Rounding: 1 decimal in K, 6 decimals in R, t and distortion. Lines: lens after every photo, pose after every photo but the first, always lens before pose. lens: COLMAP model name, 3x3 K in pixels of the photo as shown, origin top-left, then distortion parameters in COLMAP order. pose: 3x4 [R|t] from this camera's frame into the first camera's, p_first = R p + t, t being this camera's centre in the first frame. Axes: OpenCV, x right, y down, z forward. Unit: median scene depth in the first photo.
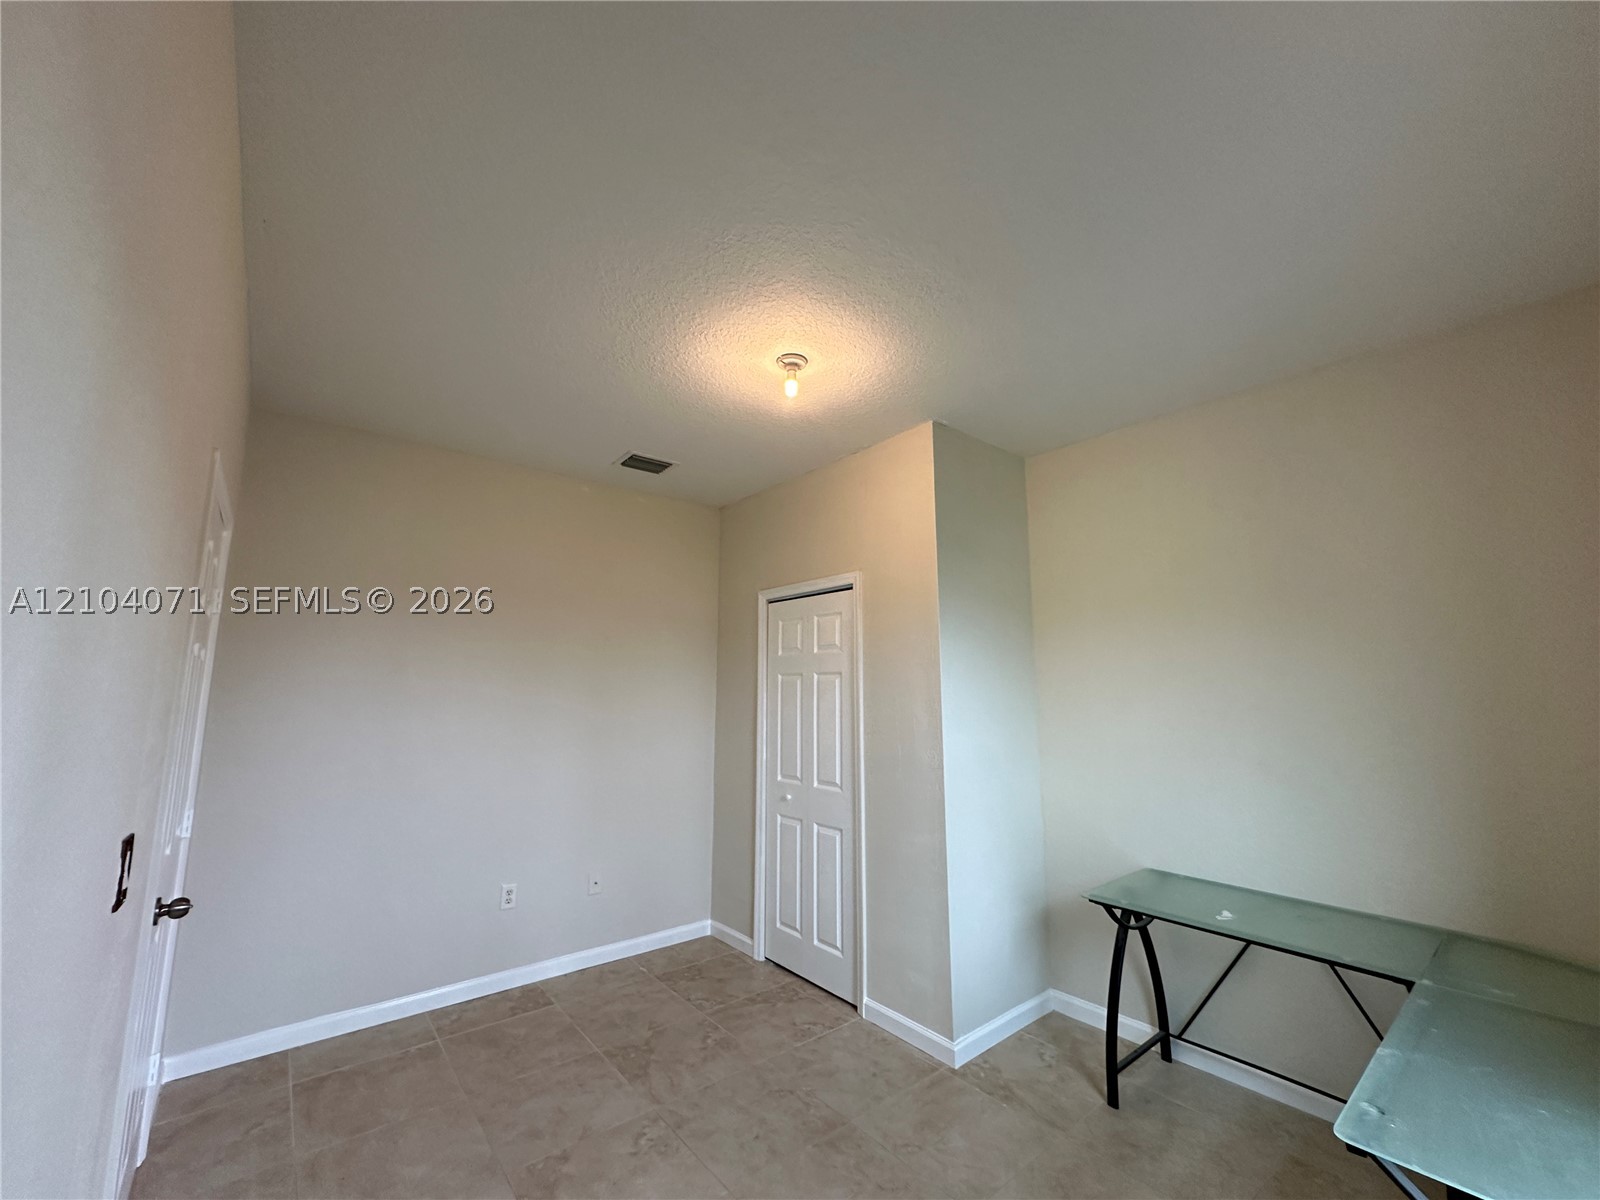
lens RADIAL K [[639.6, 0, 800.0], [0, 639.6, 600.0], [0, 0, 1]] dist [-0.006199, -0.000010]
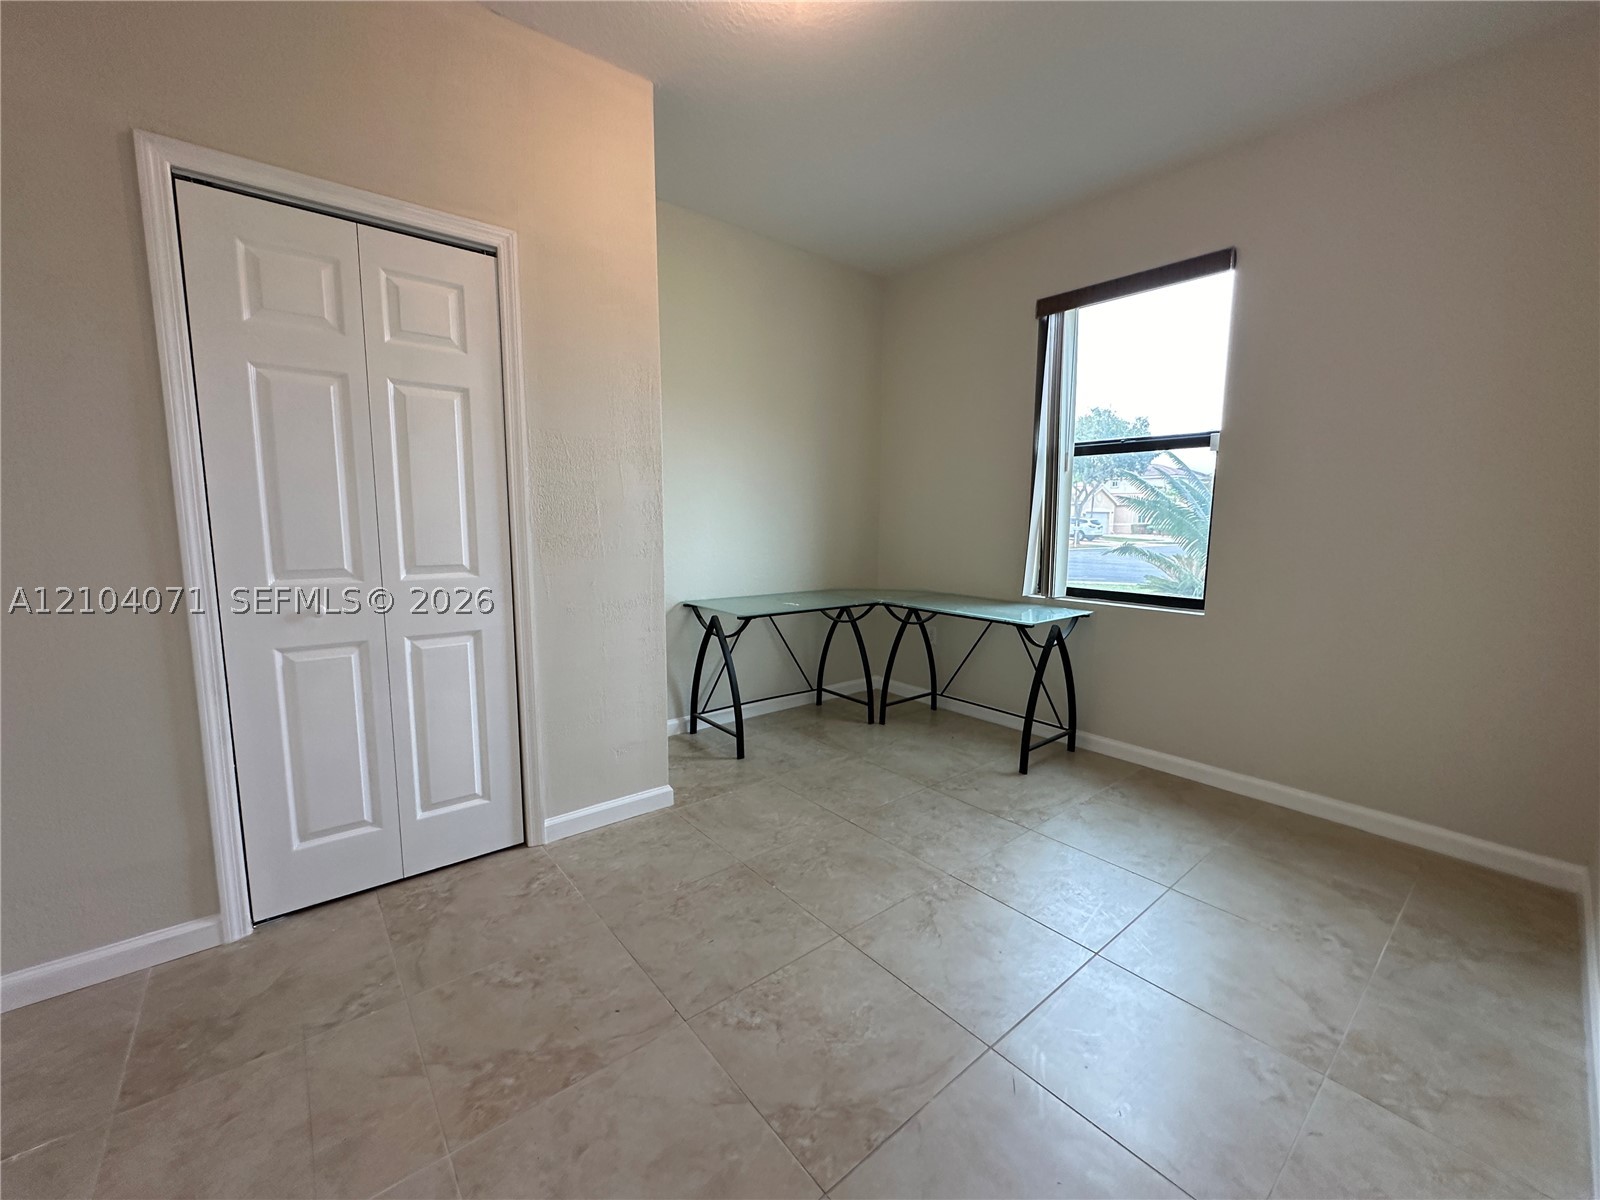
lens RADIAL K [[639.6, 0, 800.0], [0, 639.6, 600.0], [0, 0, 1]] dist [-0.006199, -0.000010]
pose [[-0.003862, -0.135203, 0.990810, -0.613199], [-0.152688, 0.979279, 0.133034, 0.193360], [-0.988267, -0.150771, -0.024426, 0.712154]]
